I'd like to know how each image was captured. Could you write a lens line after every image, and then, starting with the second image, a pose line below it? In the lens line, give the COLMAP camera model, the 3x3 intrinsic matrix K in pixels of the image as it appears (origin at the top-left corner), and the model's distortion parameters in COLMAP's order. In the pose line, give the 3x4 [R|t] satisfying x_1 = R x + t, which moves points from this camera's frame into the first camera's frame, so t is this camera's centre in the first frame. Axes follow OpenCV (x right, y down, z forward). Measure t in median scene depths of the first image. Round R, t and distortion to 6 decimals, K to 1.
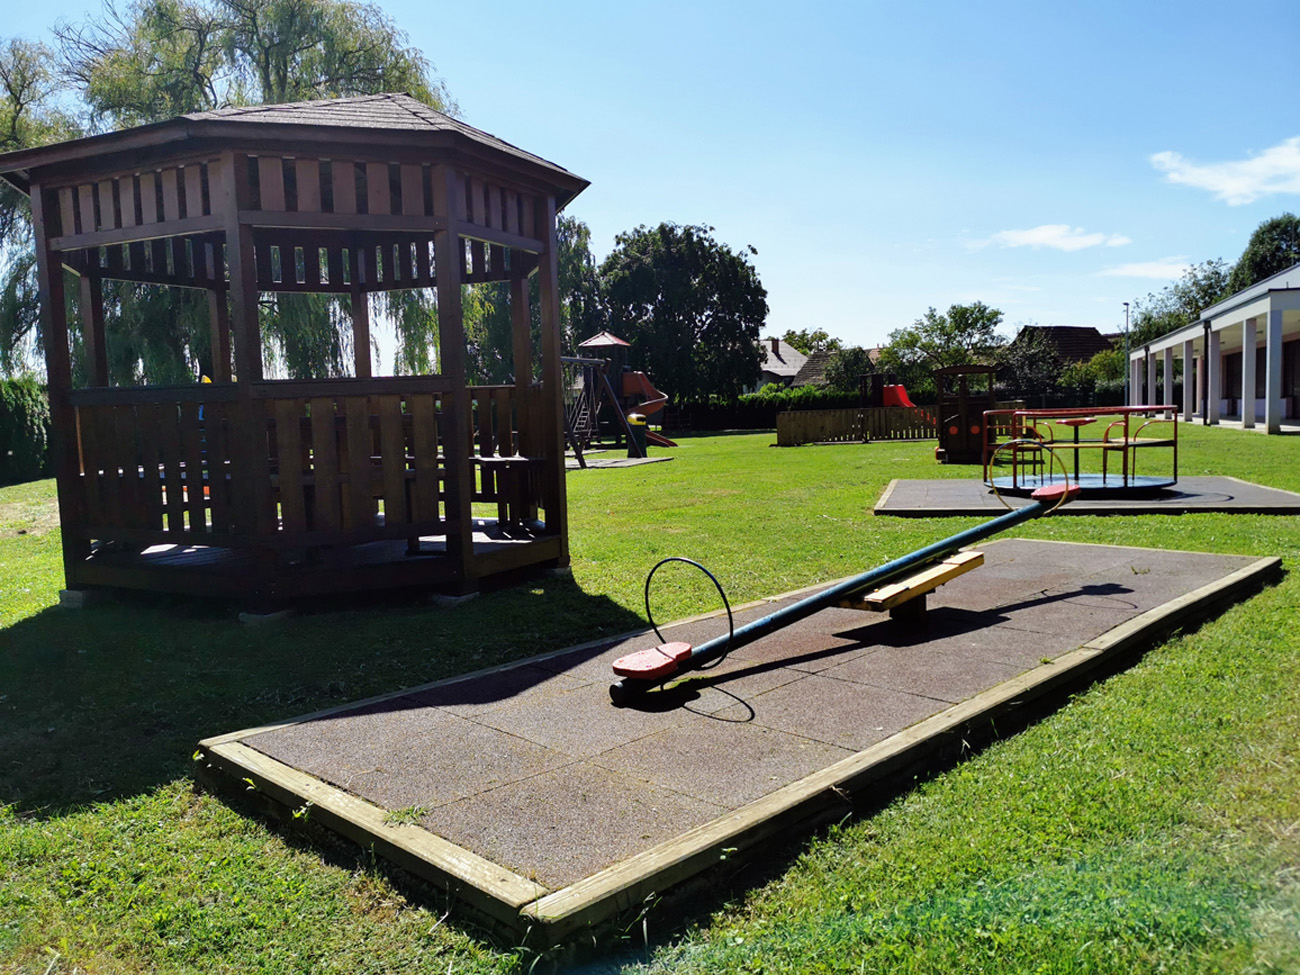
lens RADIAL K [[1002.2, 0, 641.3], [0, 1002.2, 482.8], [0, 0, 1]] dist [0.062749, -0.076796]
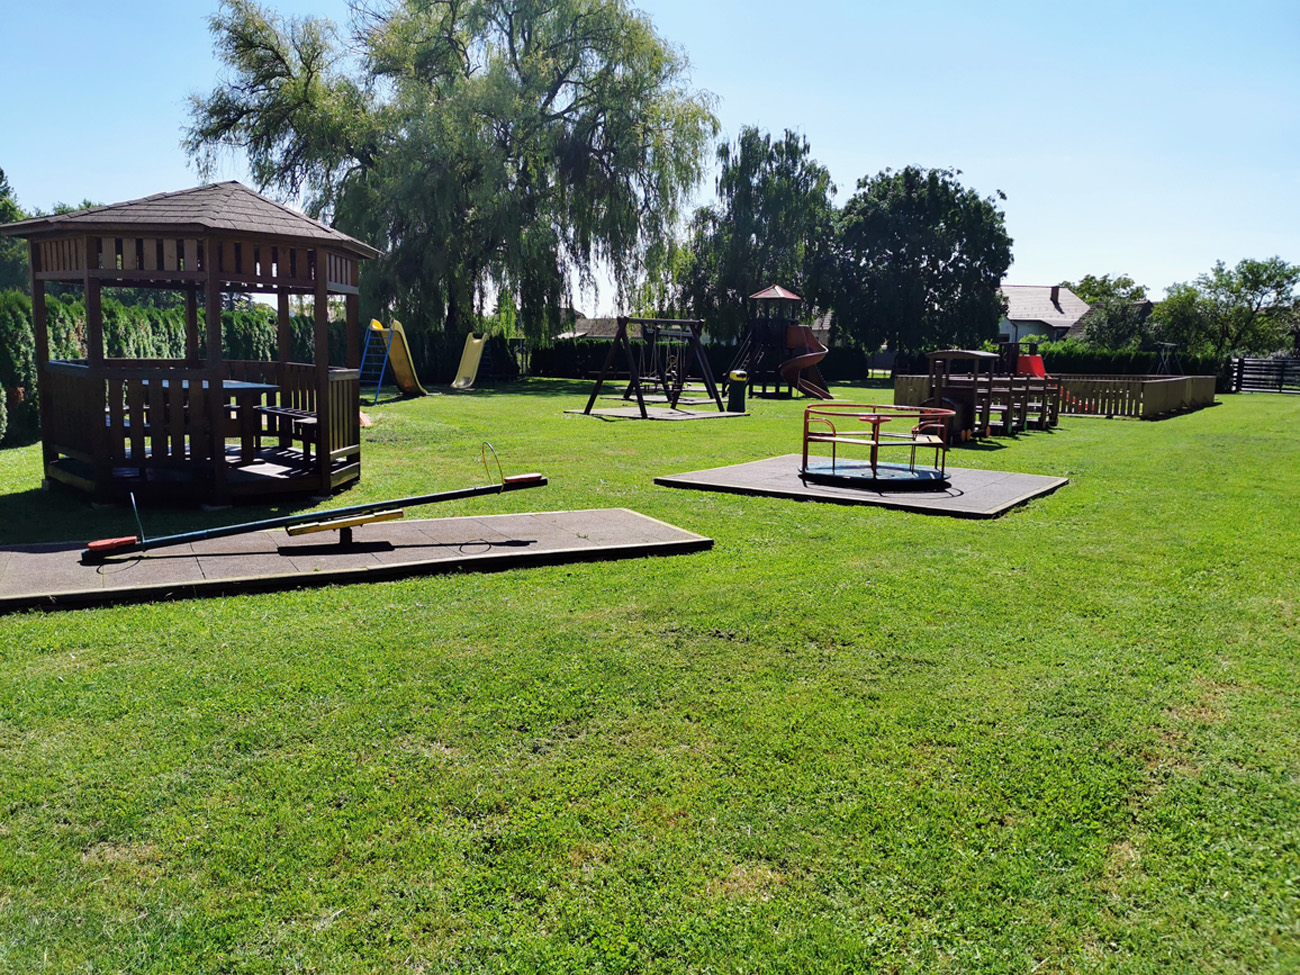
lens RADIAL K [[1002.2, 0, 648.3], [0, 1002.2, 490.4], [0, 0, 1]] dist [0.062749, -0.076796]
pose [[0.954709, 0.098543, -0.280748, 0.087675], [-0.077132, 0.993275, 0.086348, -0.010071], [0.287369, -0.060782, 0.955889, -0.033321]]
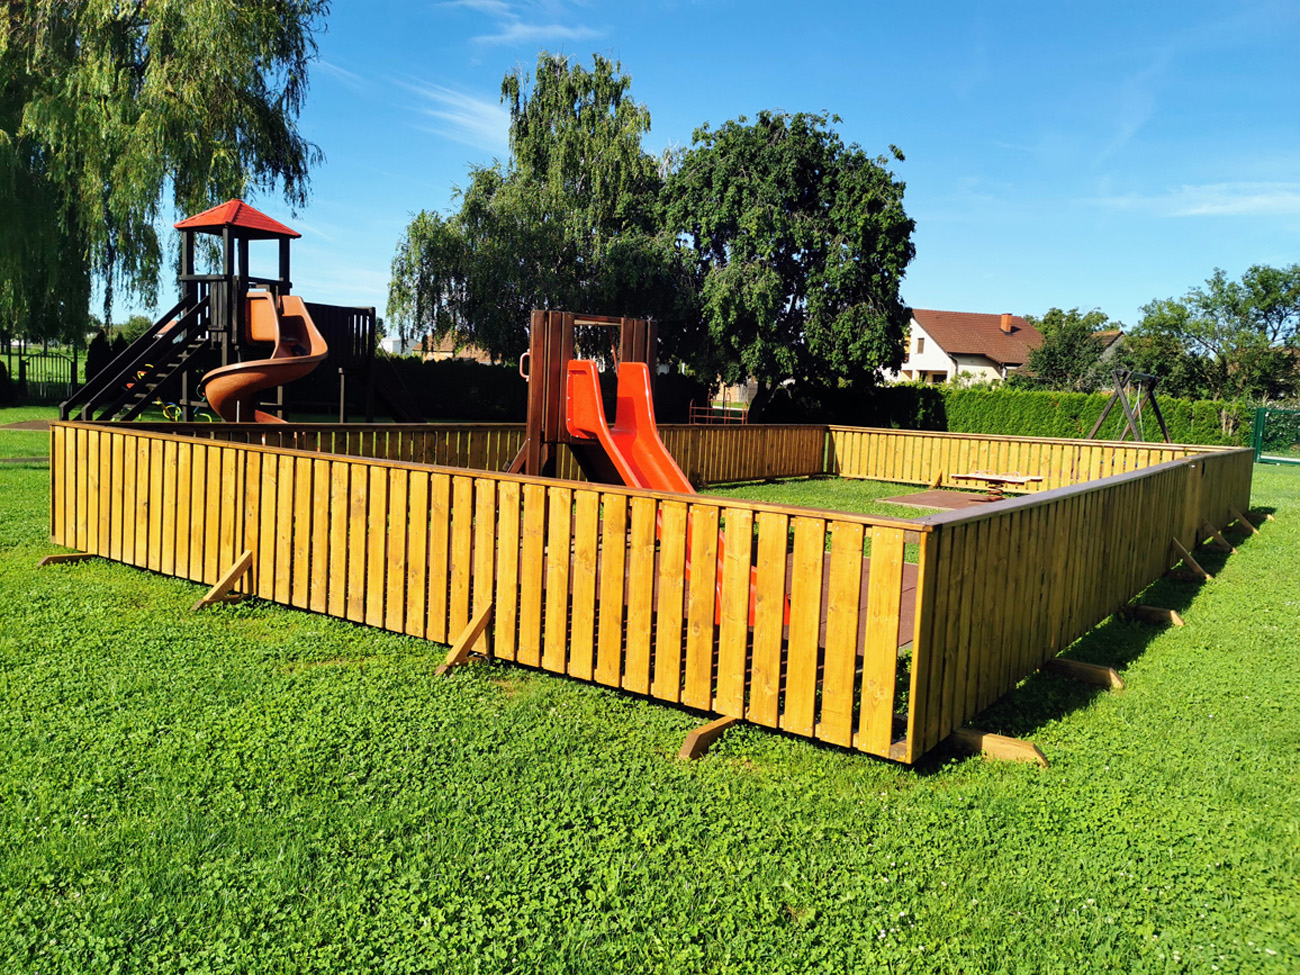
lens RADIAL K [[1002.2, 0, 644.4], [0, 1002.2, 488.9], [0, 0, 1]] dist [0.062749, -0.076796]
pose [[0.954801, 0.114699, -0.274225, 0.157445], [-0.106070, 0.993288, 0.046142, -0.032890], [0.277677, -0.014970, 0.960558, 0.335596]]
